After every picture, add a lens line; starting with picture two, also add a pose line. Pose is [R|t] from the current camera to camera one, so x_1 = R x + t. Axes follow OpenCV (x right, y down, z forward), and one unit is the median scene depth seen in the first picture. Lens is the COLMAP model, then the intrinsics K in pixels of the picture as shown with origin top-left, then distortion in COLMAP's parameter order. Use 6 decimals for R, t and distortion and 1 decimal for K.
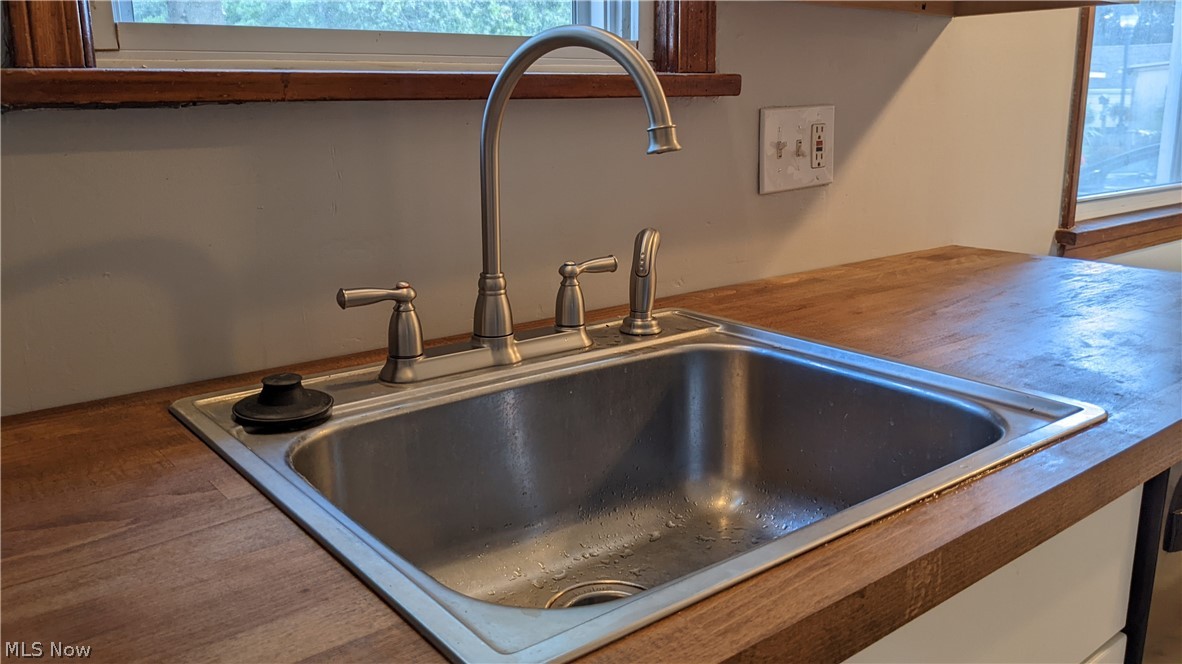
lens RADIAL K [[934.4, 0, 590.6], [0, 934.4, 310.4], [0, 0, 1]] dist [0.001394, -0.001825]
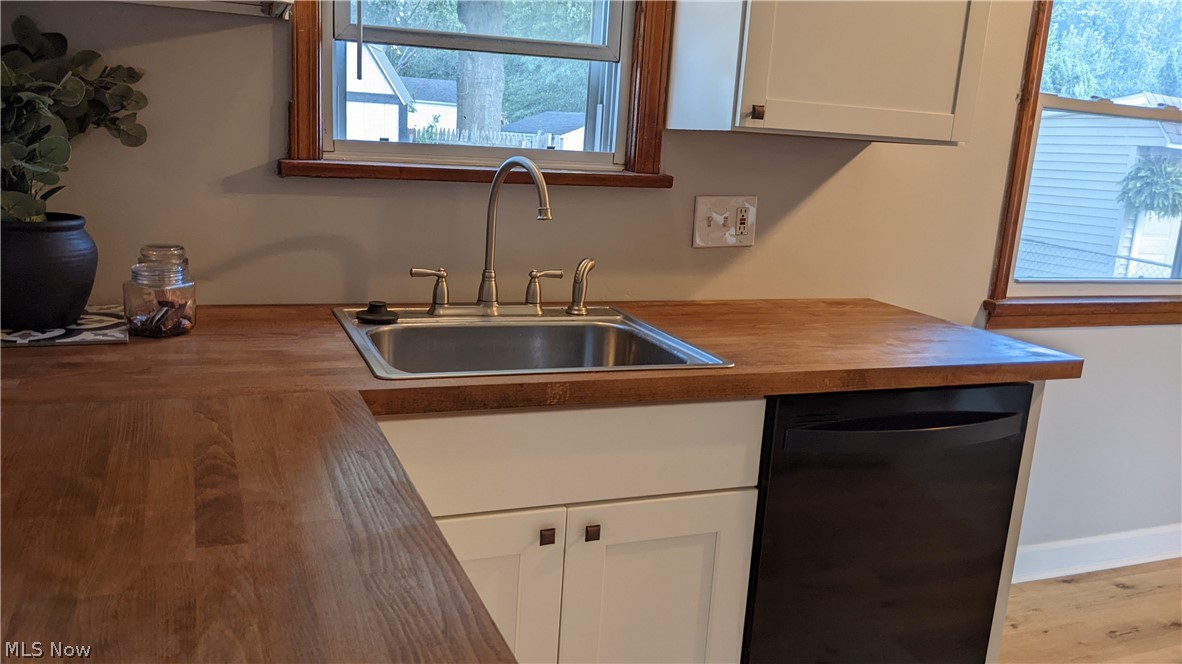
lens RADIAL K [[951.2, 0, 579.2], [0, 951.2, 338.5], [0, 0, 1]] dist [0.075044, -0.151509]
pose [[0.951570, 0.128103, -0.279472, 0.598646], [-0.131045, 0.991342, 0.008214, 0.057418], [0.278105, 0.028807, 0.960119, -0.817603]]
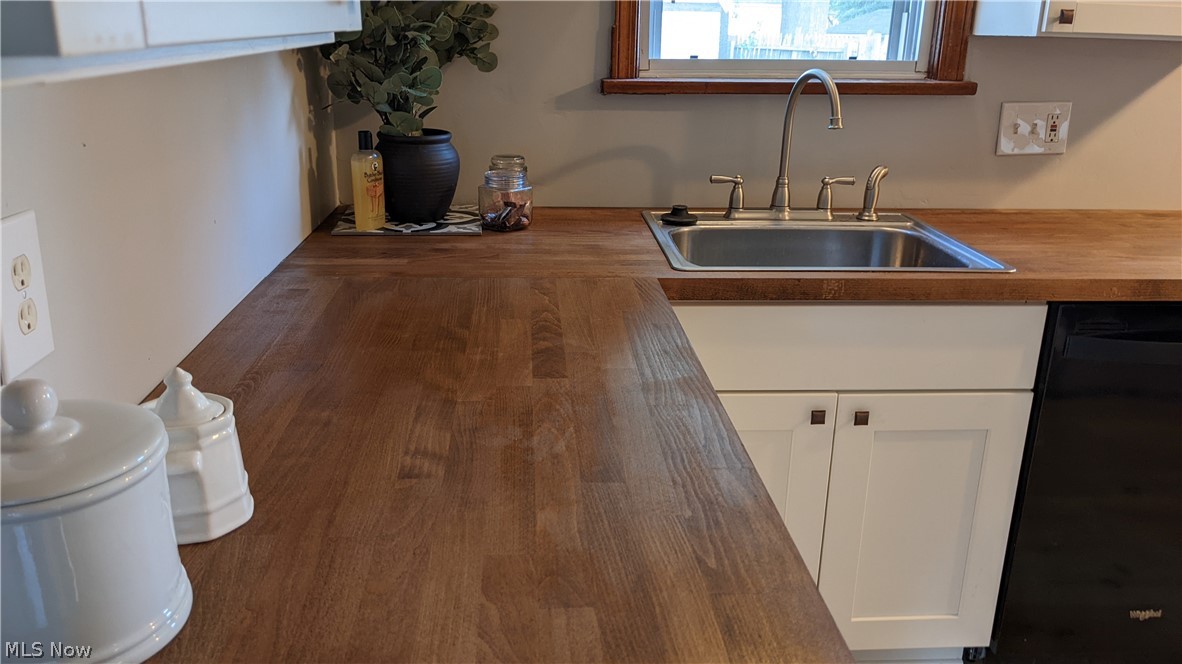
lens RADIAL K [[951.2, 0, 579.2], [0, 951.2, 338.5], [0, 0, 1]] dist [0.075044, -0.151509]
pose [[0.808317, 0.206253, -0.551437, 0.727426], [-0.150608, 0.977902, 0.144997, 0.068256], [0.569158, -0.034153, 0.821519, -0.995903]]
